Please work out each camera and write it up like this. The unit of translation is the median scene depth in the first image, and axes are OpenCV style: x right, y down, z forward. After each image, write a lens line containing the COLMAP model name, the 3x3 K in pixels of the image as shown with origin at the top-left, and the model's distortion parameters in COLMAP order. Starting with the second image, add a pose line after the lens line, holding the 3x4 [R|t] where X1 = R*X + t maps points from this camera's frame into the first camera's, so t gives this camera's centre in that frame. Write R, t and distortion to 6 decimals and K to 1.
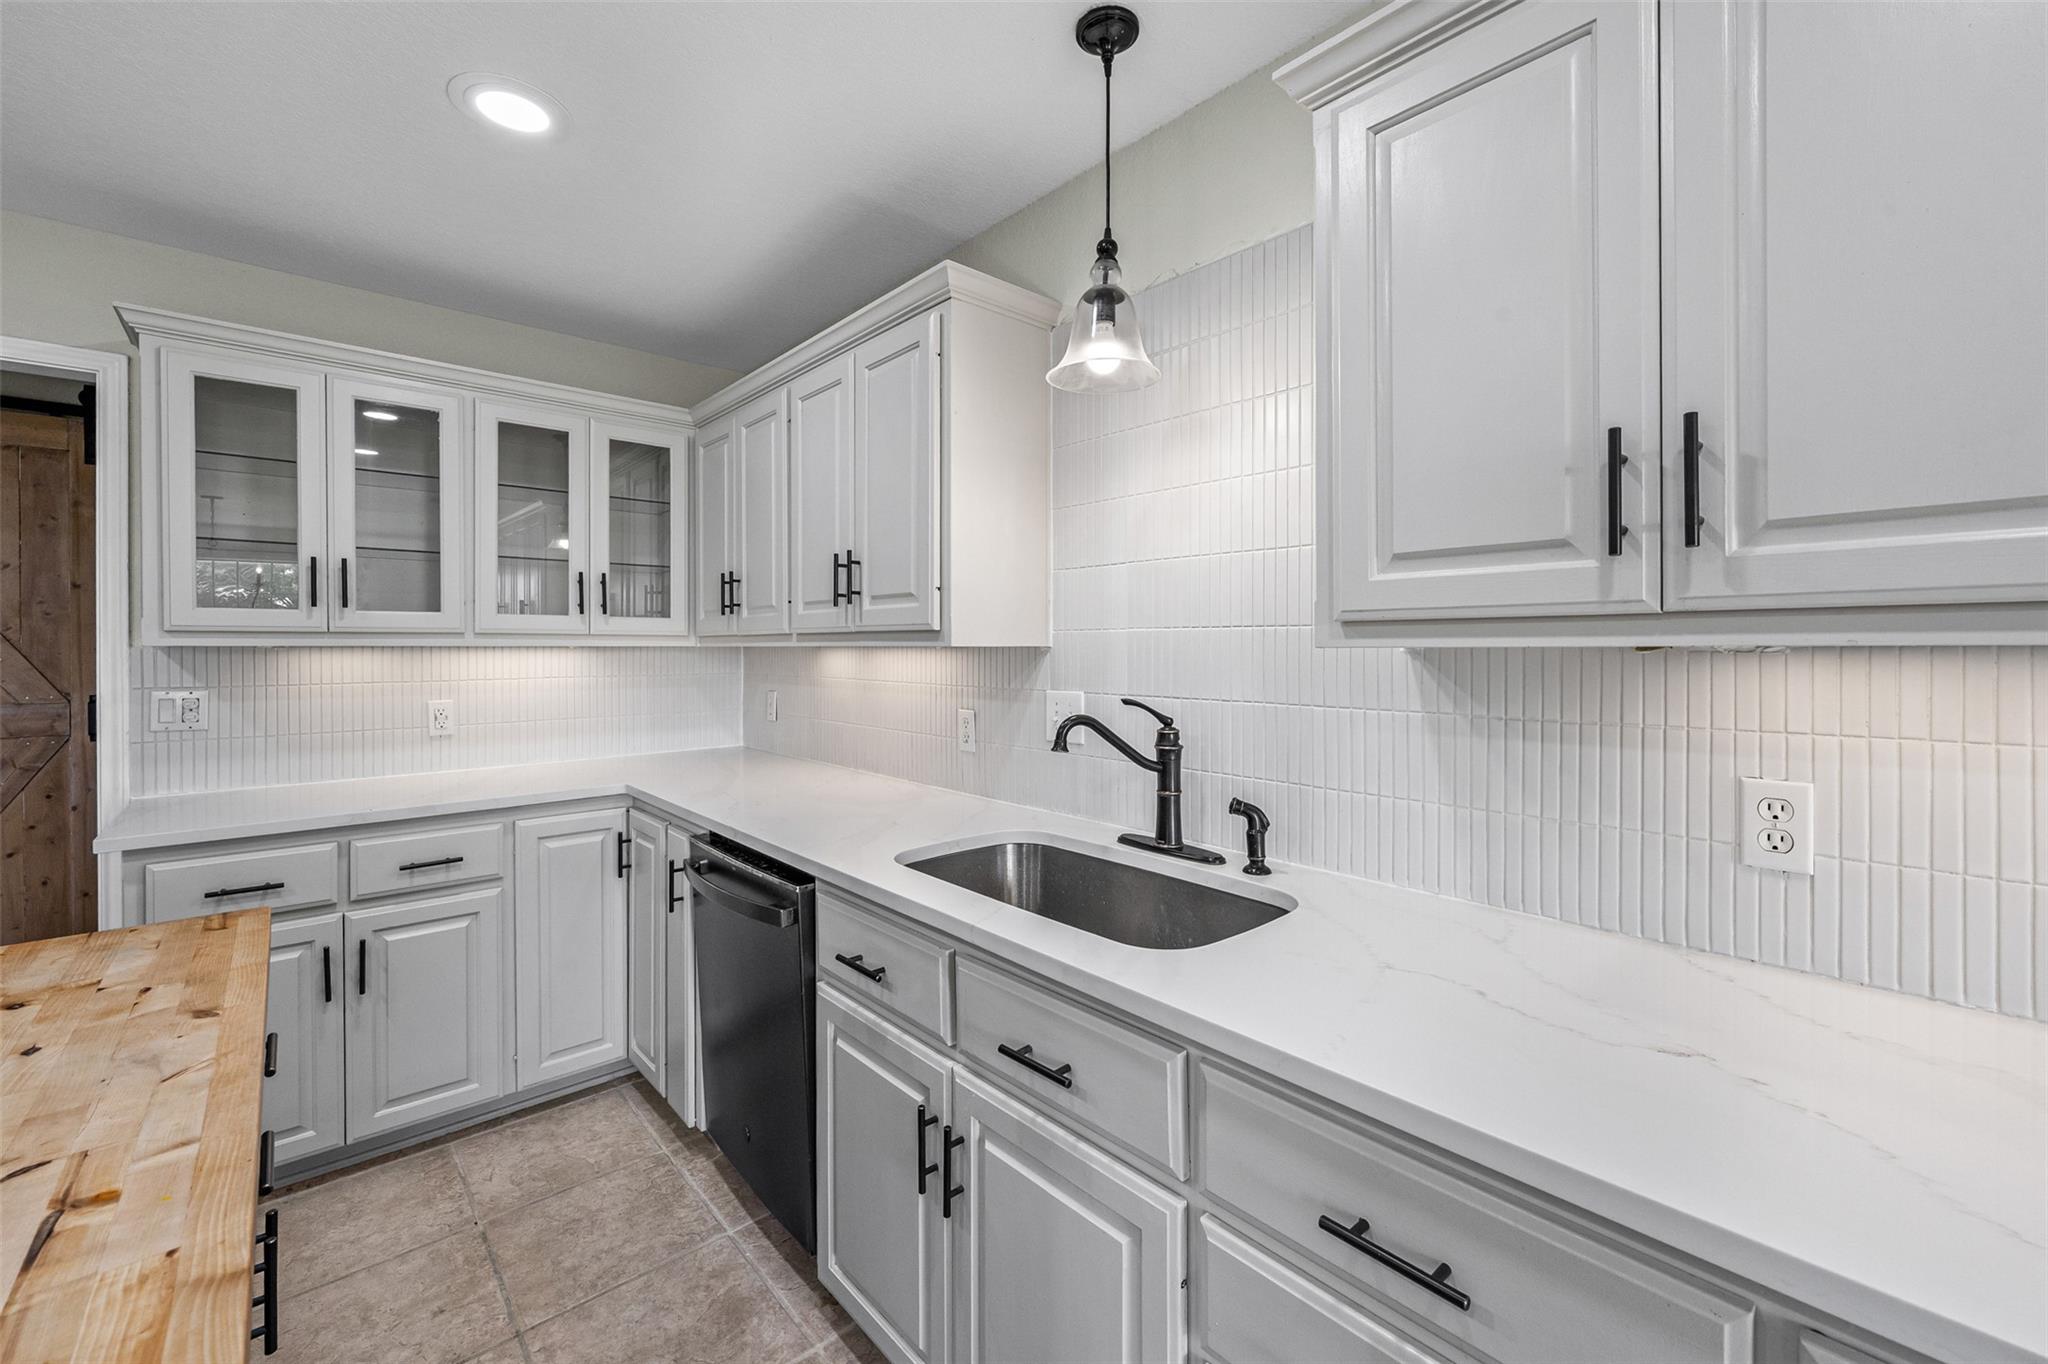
lens RADIAL K [[840.2, 0, 1024.8], [0, 840.2, 651.6], [0, 0, 1]] dist [-0.000848, -0.000422]
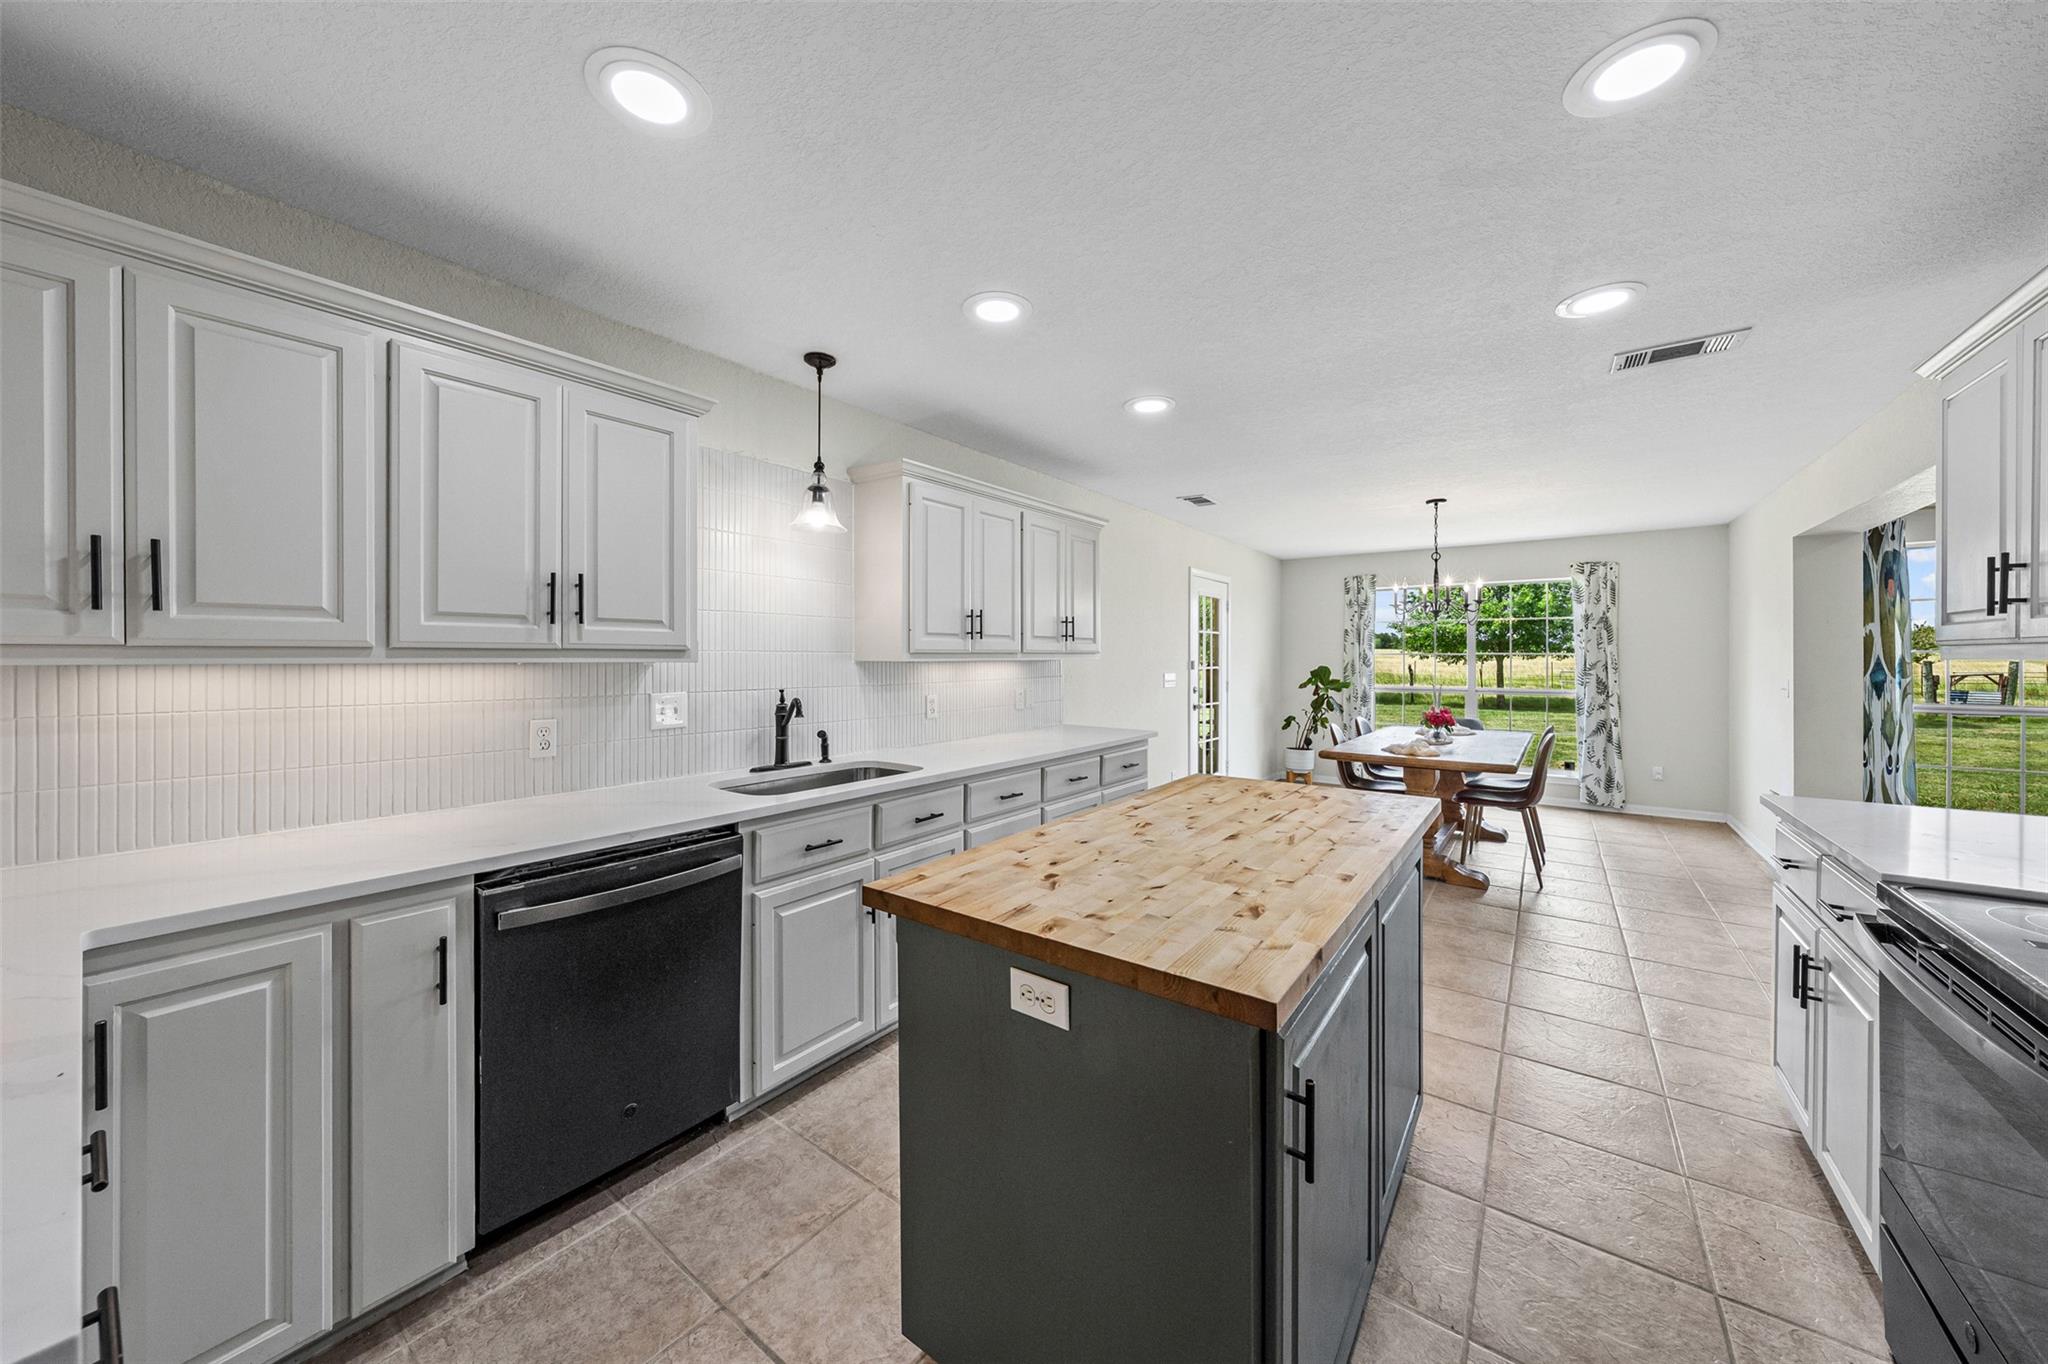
lens RADIAL K [[706.6, 0, 1026.3], [0, 706.6, 657.9], [0, 0, 1]] dist [-0.001263, -0.000180]
pose [[-0.201899, 0.000017, 0.979406, -1.222817], [0.006482, 0.999978, 0.001318, -0.010052], [-0.979385, 0.006615, -0.201895, 0.622811]]
